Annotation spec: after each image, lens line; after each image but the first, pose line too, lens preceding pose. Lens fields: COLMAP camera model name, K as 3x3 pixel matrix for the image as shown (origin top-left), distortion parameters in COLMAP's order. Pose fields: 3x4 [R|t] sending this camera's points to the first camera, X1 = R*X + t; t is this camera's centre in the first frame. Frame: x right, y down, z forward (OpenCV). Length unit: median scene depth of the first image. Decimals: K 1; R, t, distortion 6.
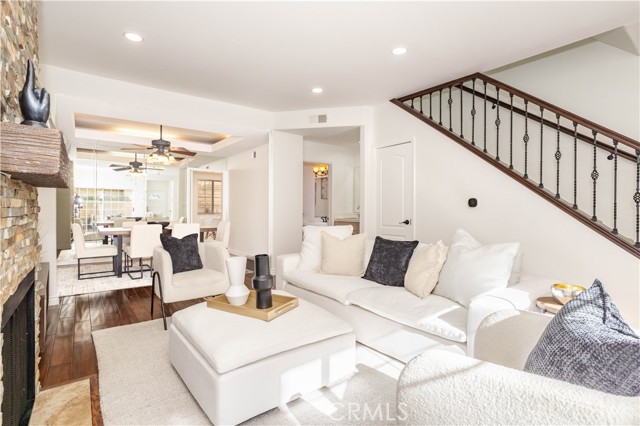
lens RADIAL K [[318.6, 0, 319.0], [0, 318.6, 210.9], [0, 0, 1]] dist [0.002957, 0.000985]
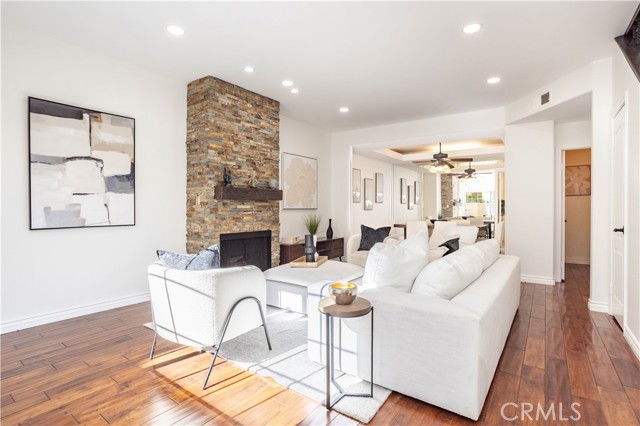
lens RADIAL K [[318.6, 0, 317.4], [0, 318.6, 207.7], [0, 0, 1]] dist [0.002957, 0.000985]
pose [[0.290398, 0.002580, -0.956903, 0.709858], [-0.014791, 0.999889, -0.001793, -0.003055], [0.956792, 0.014675, 0.290403, 0.246940]]
